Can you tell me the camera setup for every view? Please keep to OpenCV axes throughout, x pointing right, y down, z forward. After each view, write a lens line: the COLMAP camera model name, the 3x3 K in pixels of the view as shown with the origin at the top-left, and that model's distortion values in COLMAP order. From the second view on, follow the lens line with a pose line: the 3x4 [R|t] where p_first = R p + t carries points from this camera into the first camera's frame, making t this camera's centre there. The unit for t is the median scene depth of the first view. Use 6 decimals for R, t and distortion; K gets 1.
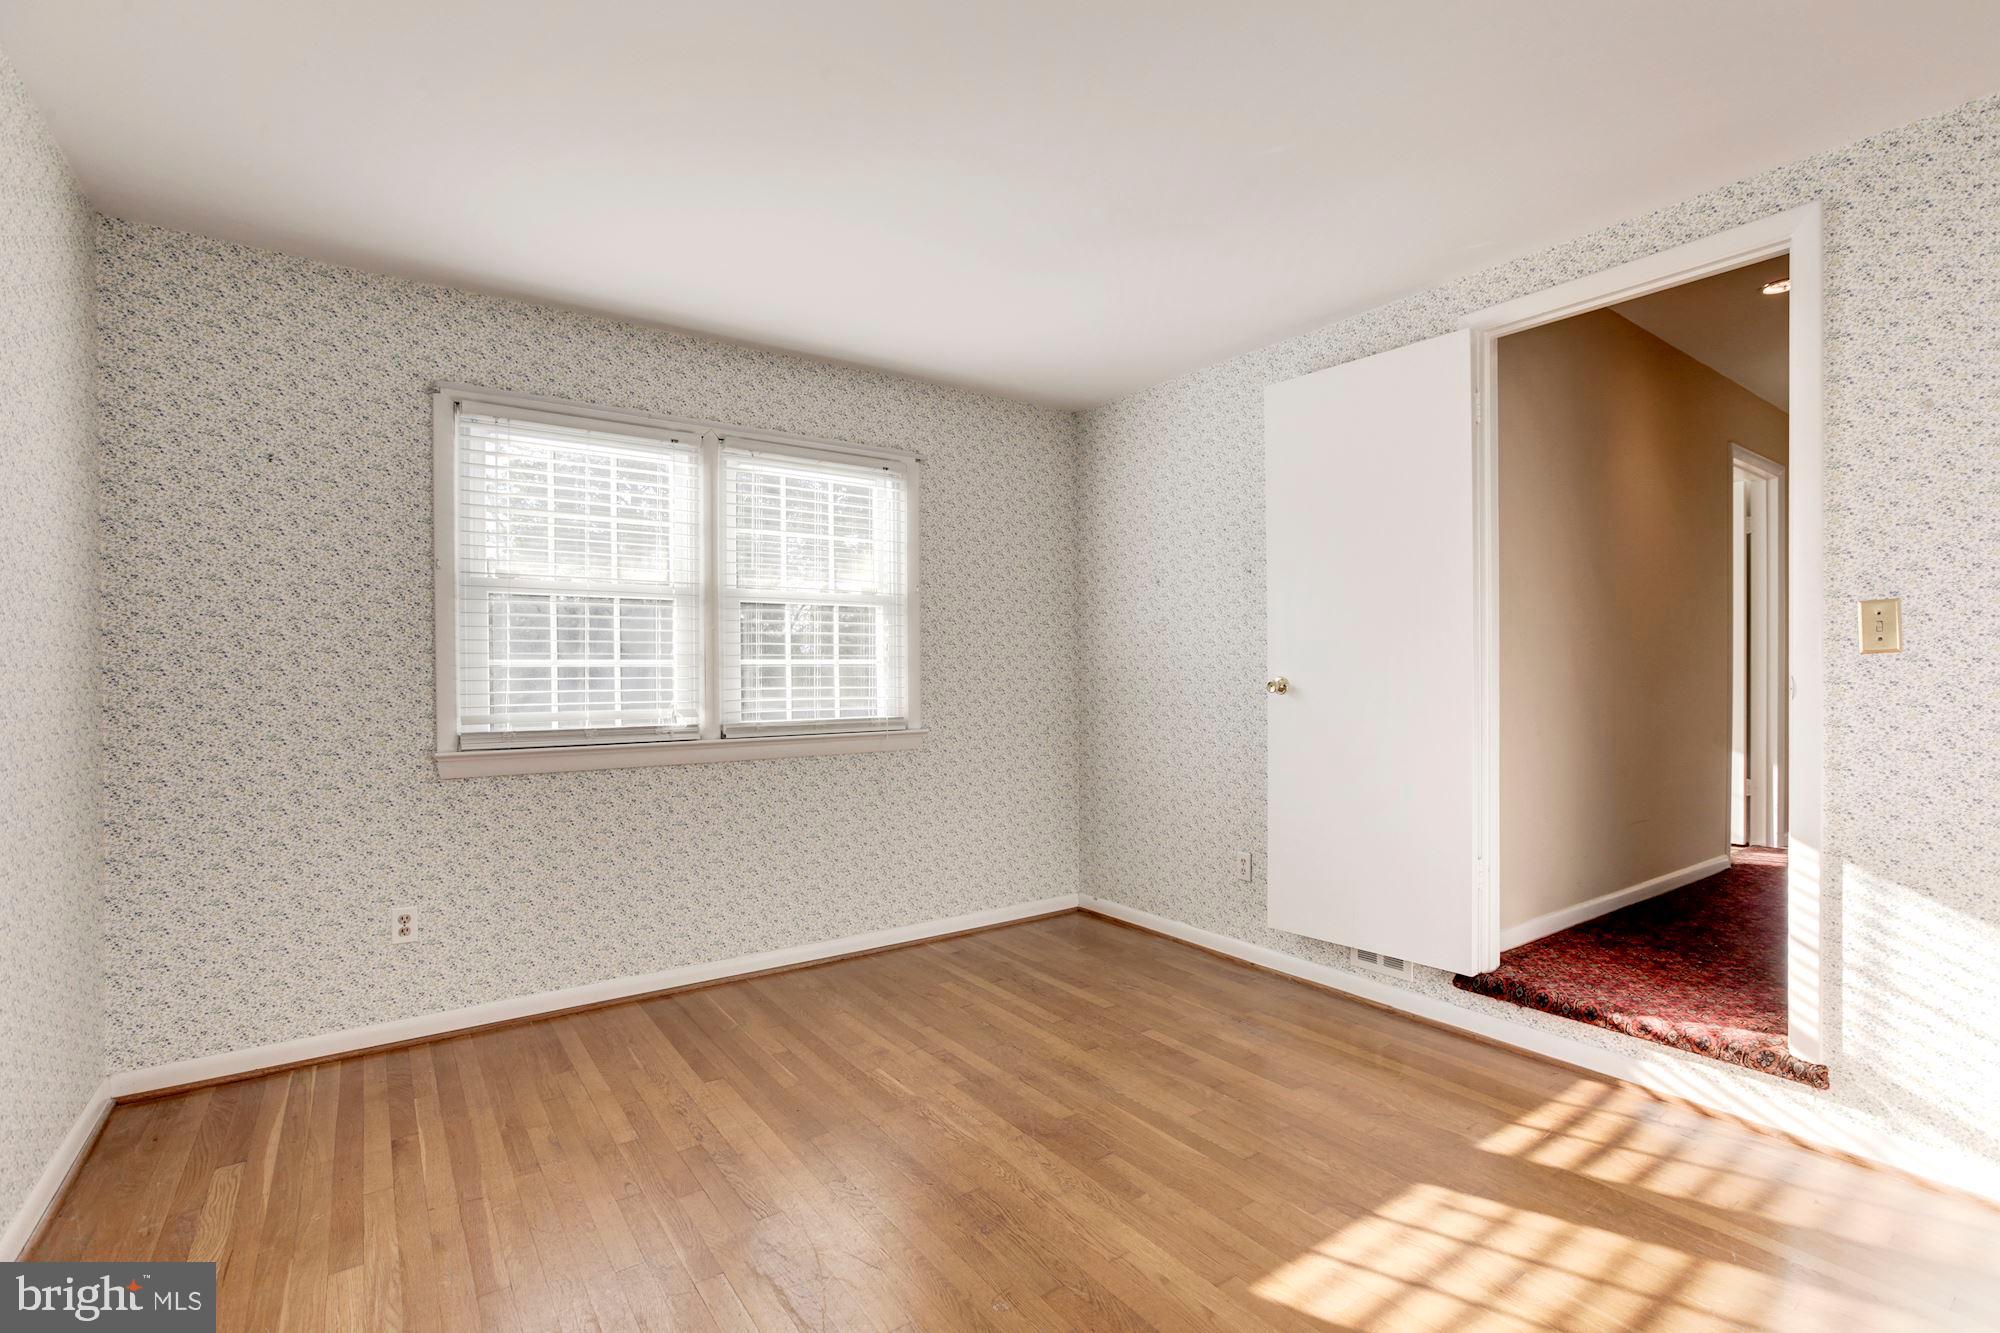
lens RADIAL K [[915.4, 0, 1012.5], [0, 915.4, 670.8], [0, 0, 1]] dist [-0.020924, 0.010688]
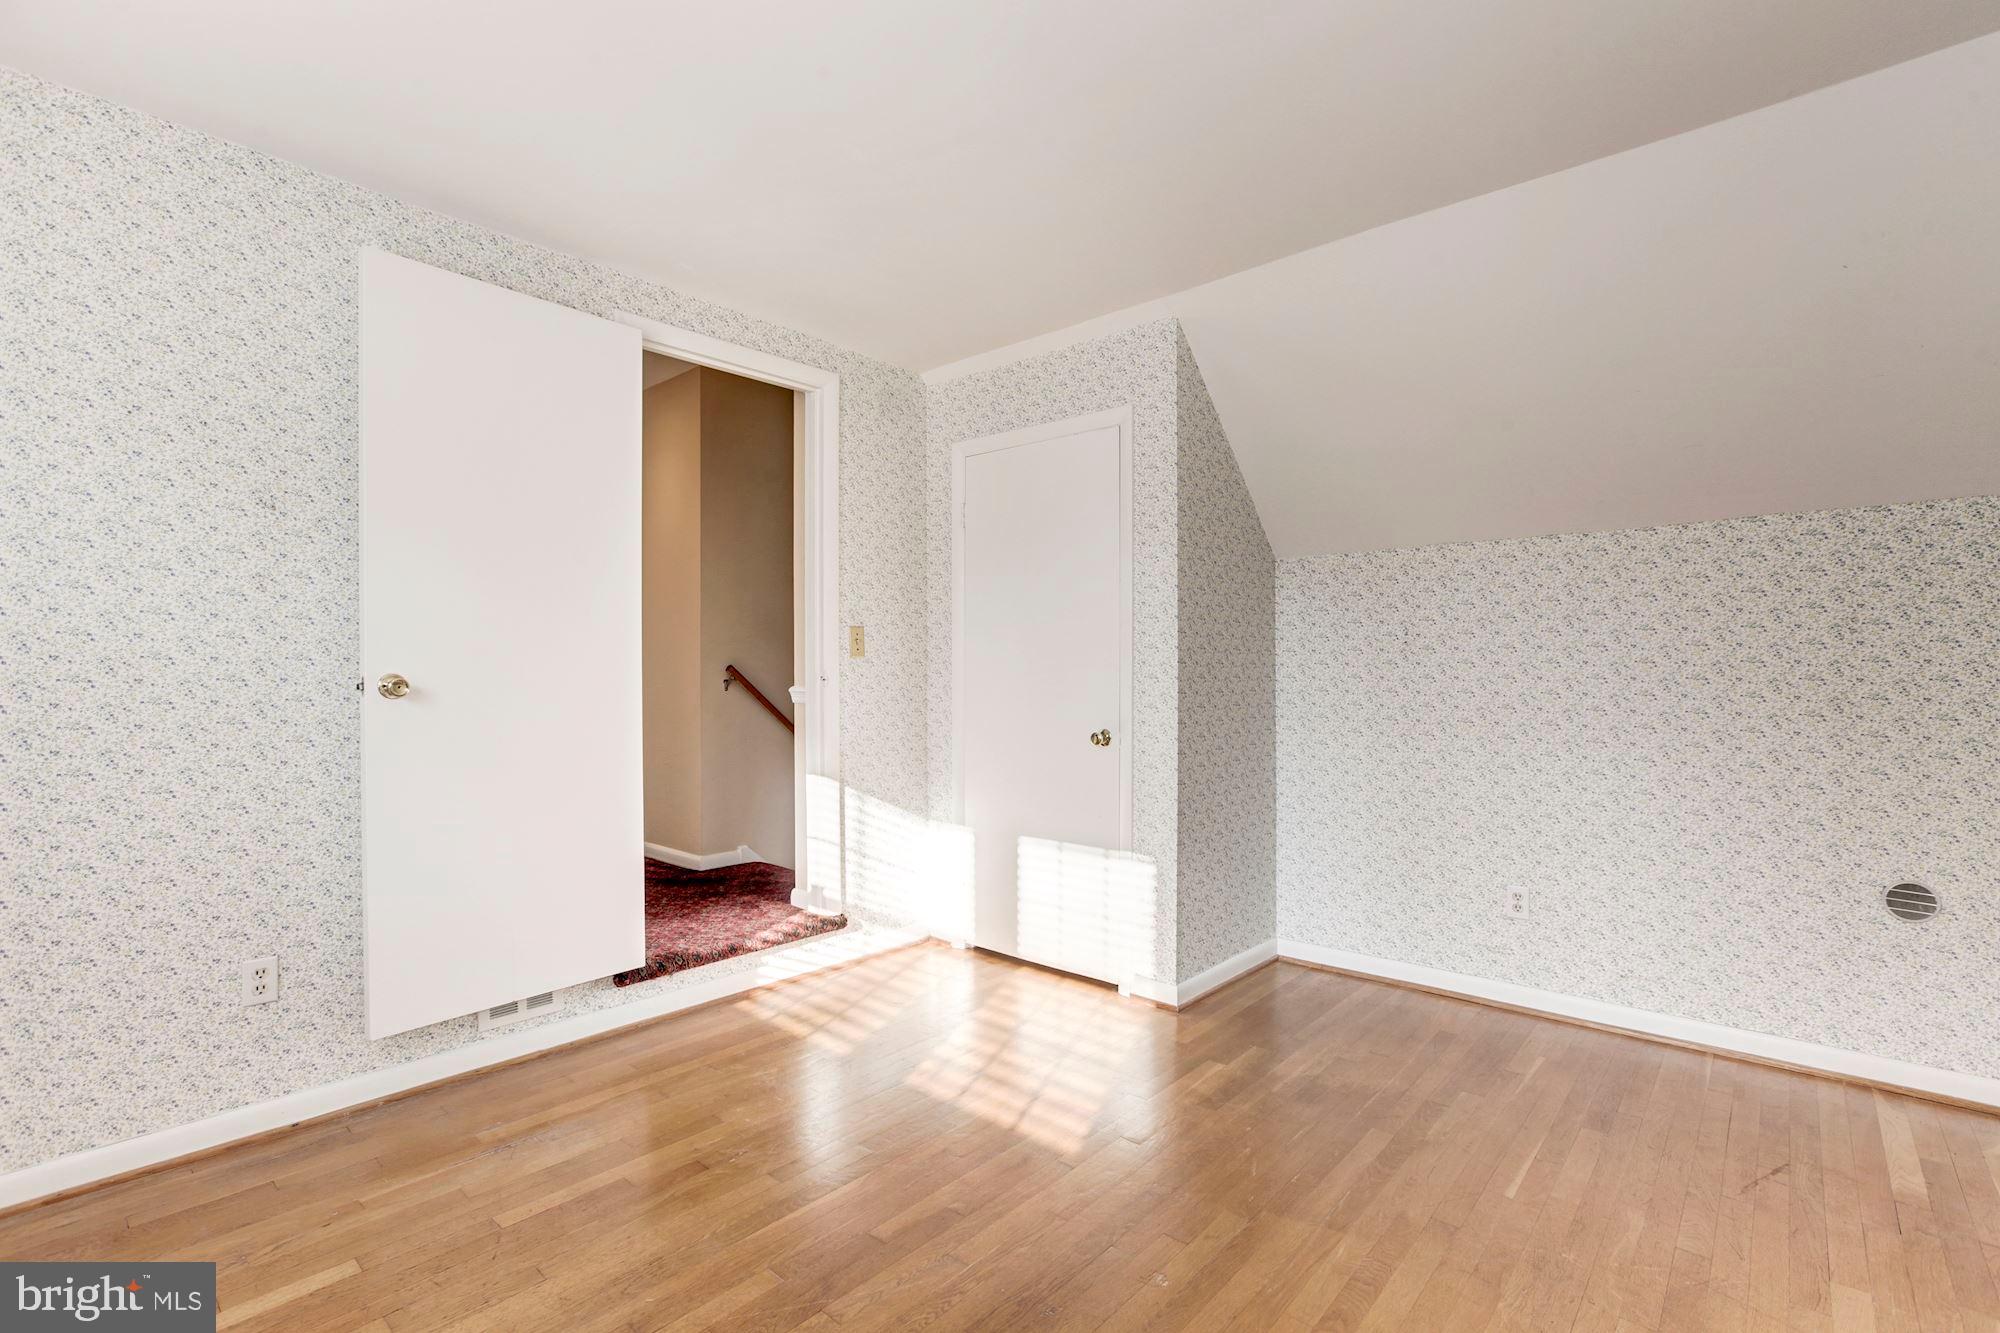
lens RADIAL K [[915.4, 0, 1012.2], [0, 915.4, 670.2], [0, 0, 1]] dist [-0.020924, 0.010688]
pose [[-0.209571, -0.000545, 0.977793, -0.640511], [-0.005115, 0.999987, -0.000539, 0.001308], [-0.977780, -0.005114, -0.209571, 0.891350]]
